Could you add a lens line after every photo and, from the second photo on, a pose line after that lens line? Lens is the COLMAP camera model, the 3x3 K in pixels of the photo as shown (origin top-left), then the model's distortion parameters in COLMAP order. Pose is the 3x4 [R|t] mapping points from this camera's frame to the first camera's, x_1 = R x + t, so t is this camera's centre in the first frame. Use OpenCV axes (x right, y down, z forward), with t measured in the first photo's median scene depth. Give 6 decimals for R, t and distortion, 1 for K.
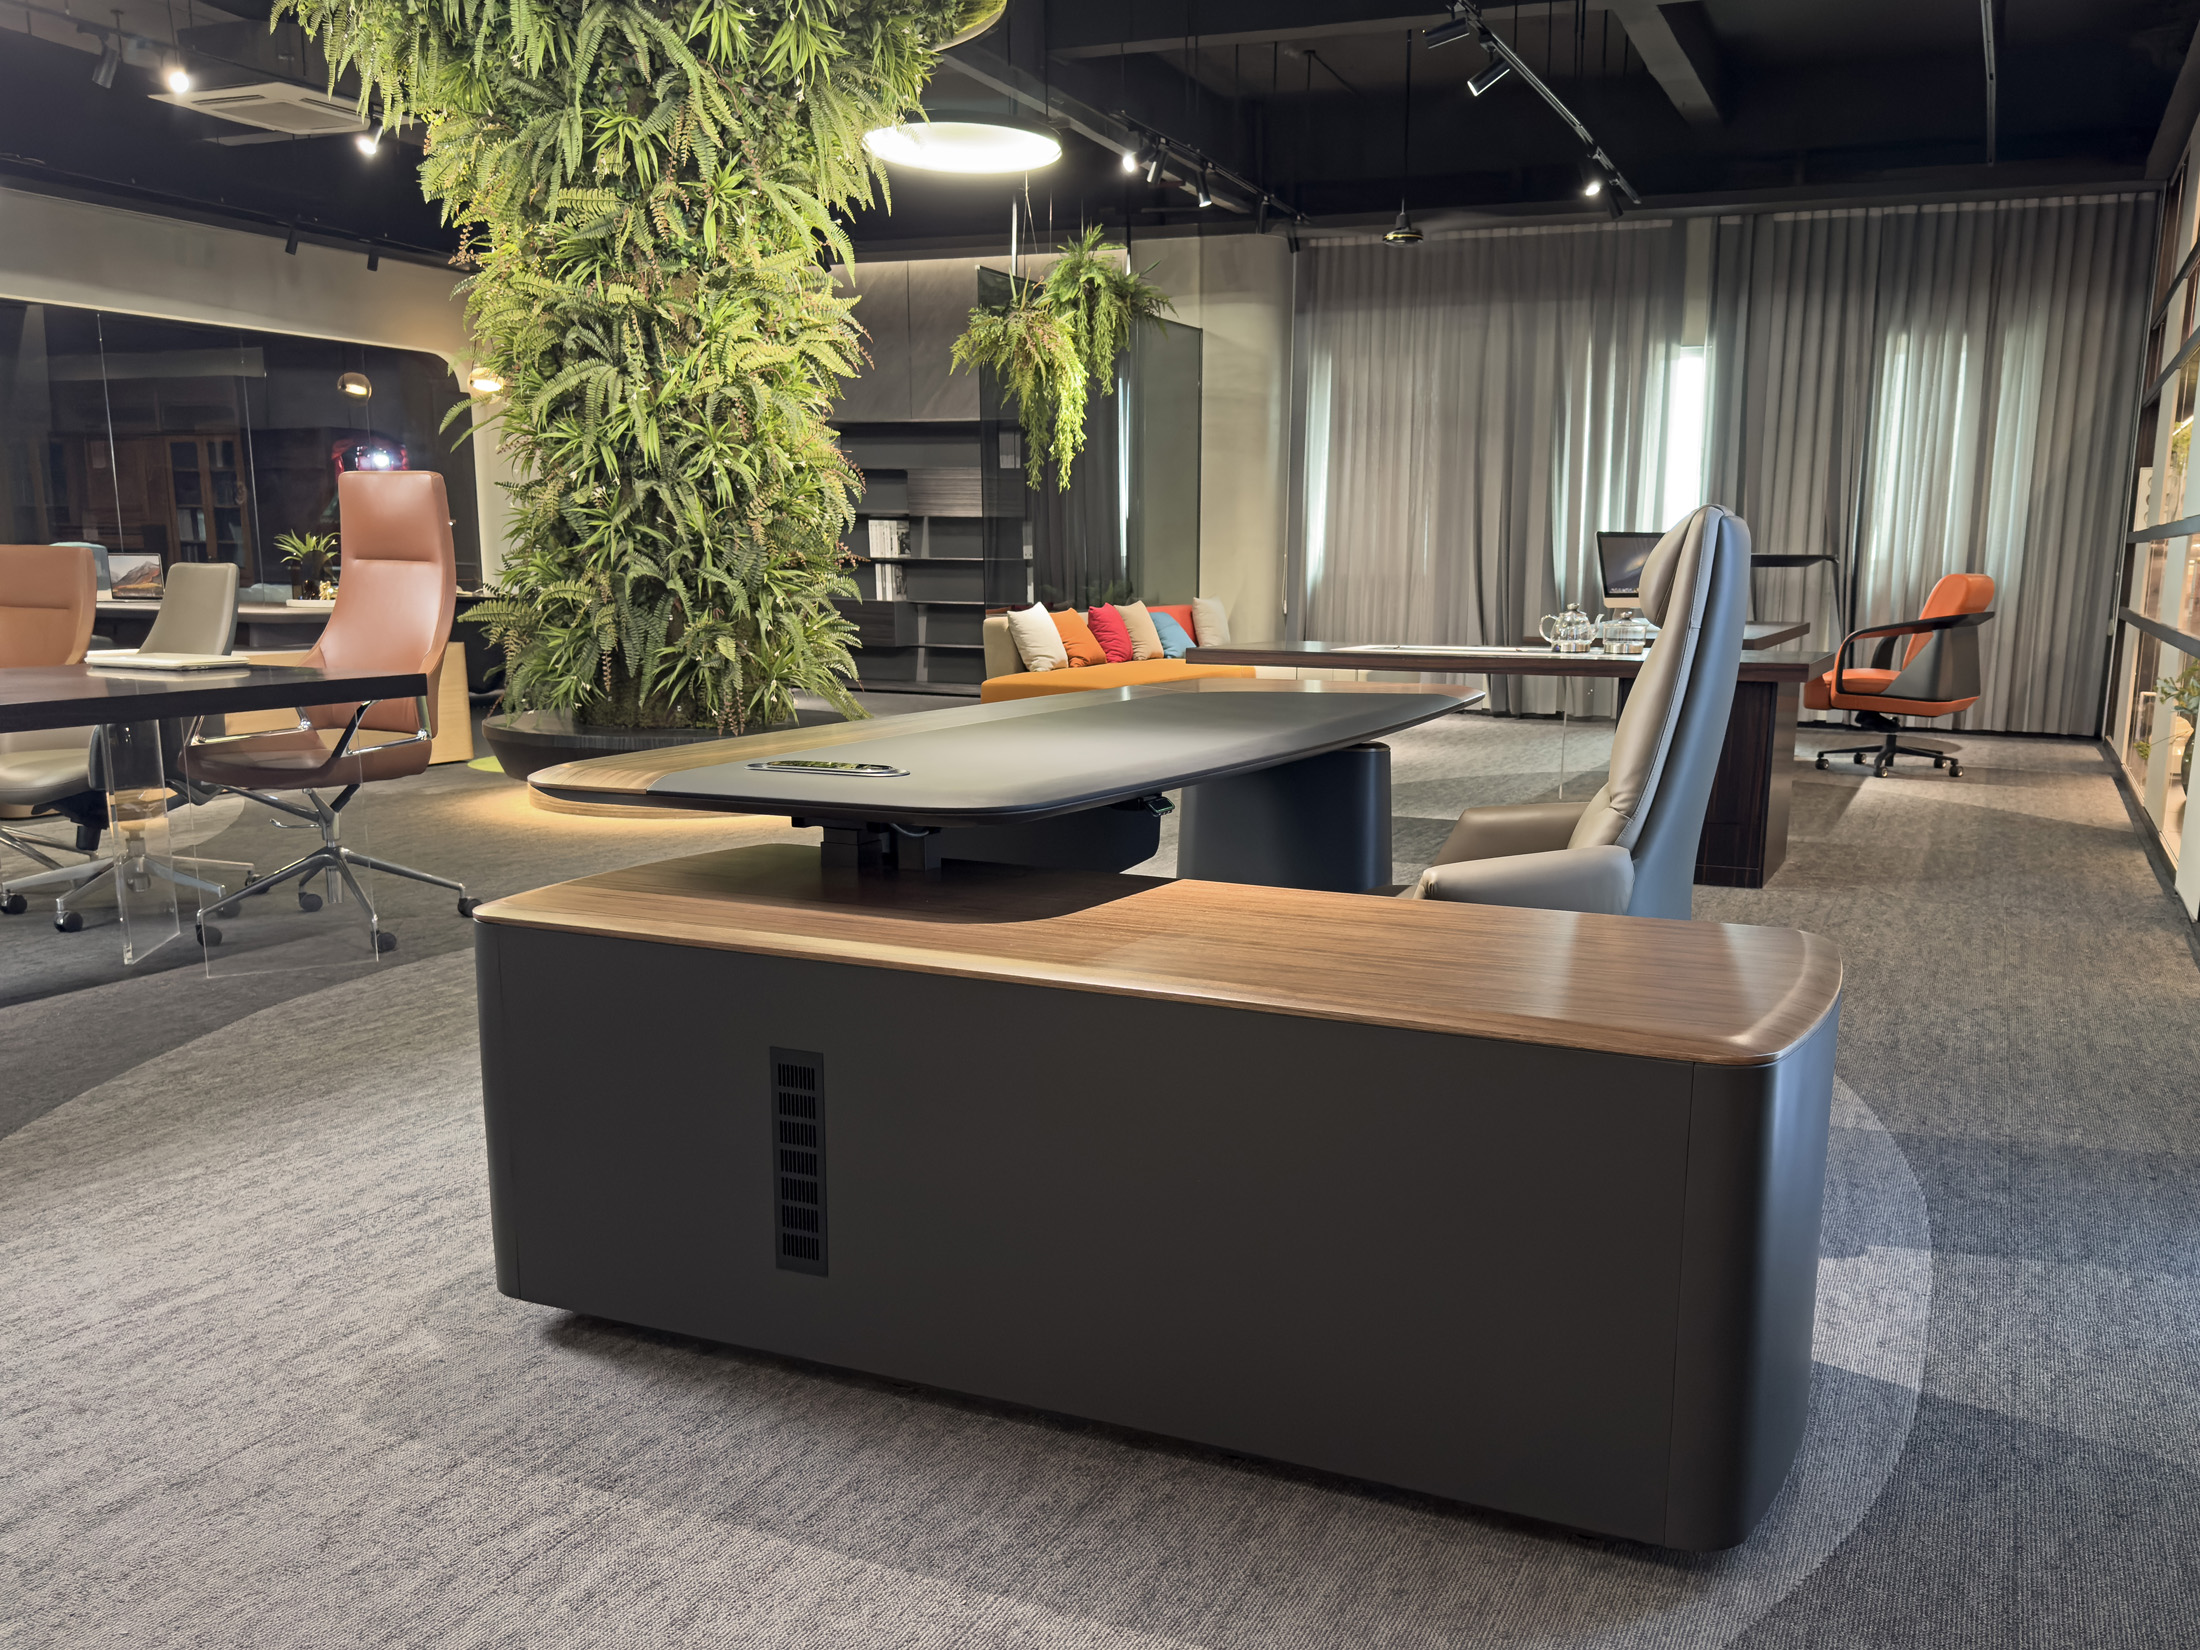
lens RADIAL K [[1830.9, 0, 1202.0], [0, 1830.9, 950.6], [0, 0, 1]] dist [0.115634, -0.217193]
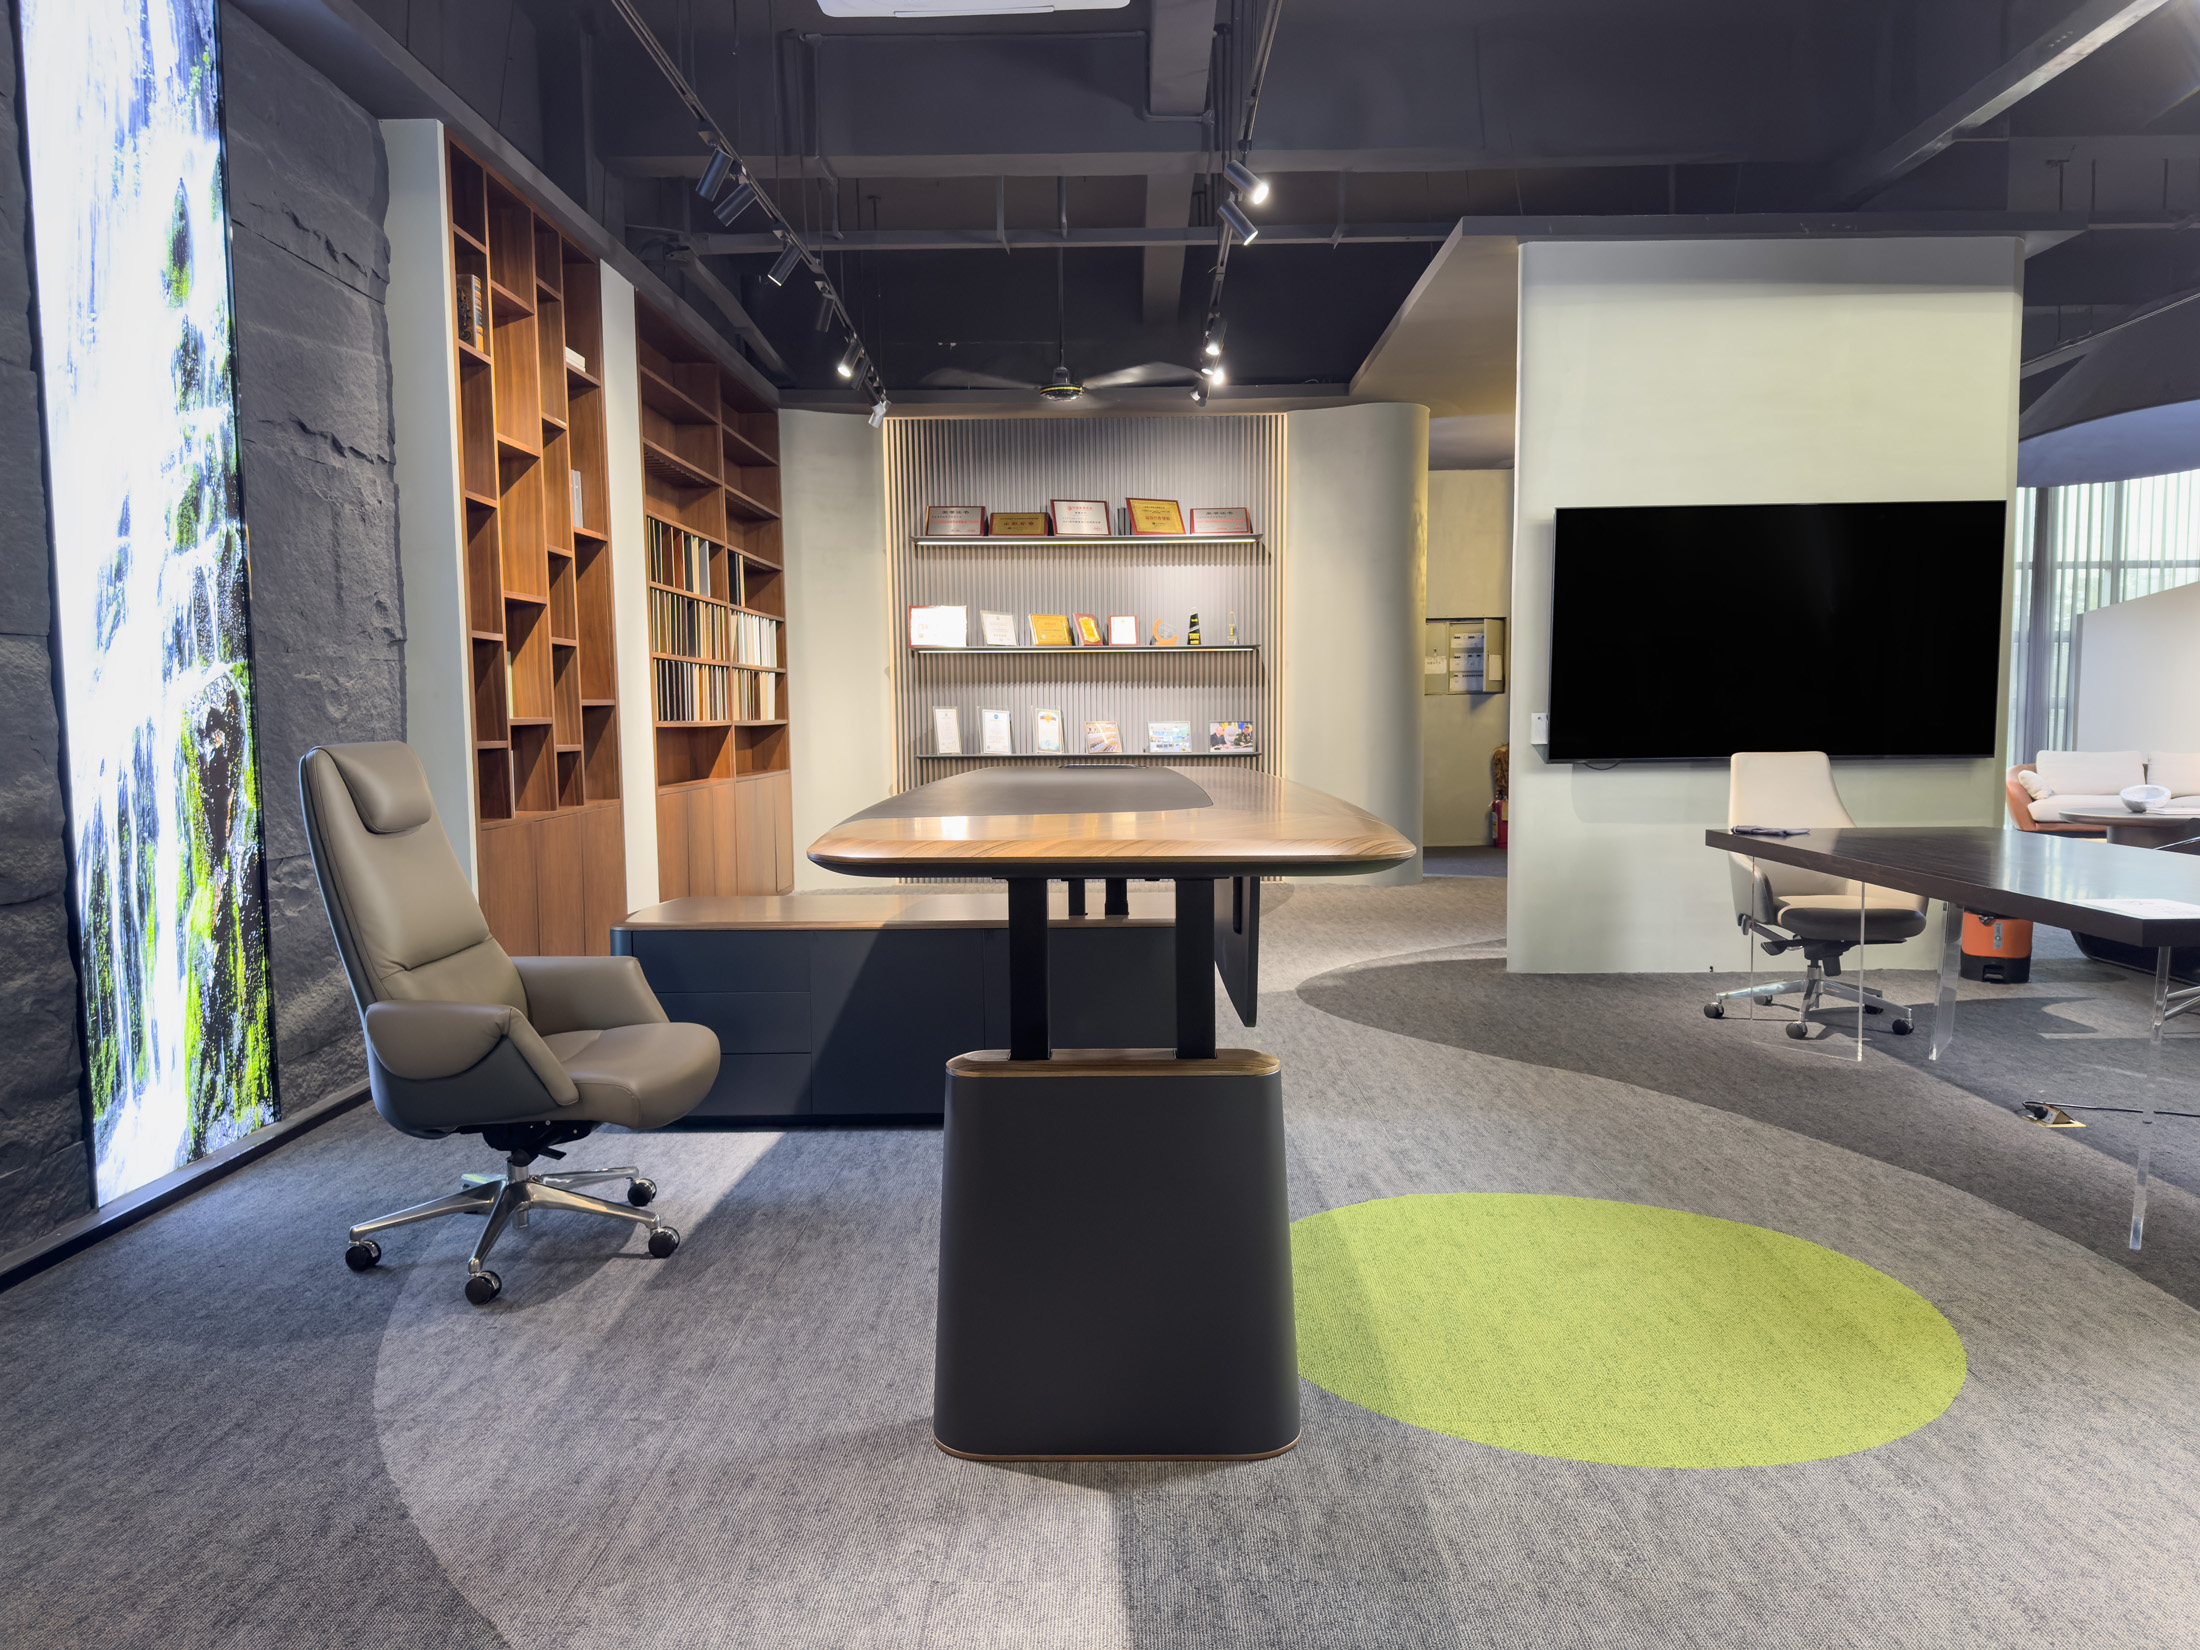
lens RADIAL K [[1556.0, 0, 1116.4], [0, 1556.0, 841.5], [0, 0, 1]] dist [0.028089, -0.030991]
pose [[-0.922332, 0.028681, -0.385333, 0.163737], [-0.083496, 0.958887, 0.271225, -0.216225], [0.377270, 0.282334, -0.882018, 0.936752]]
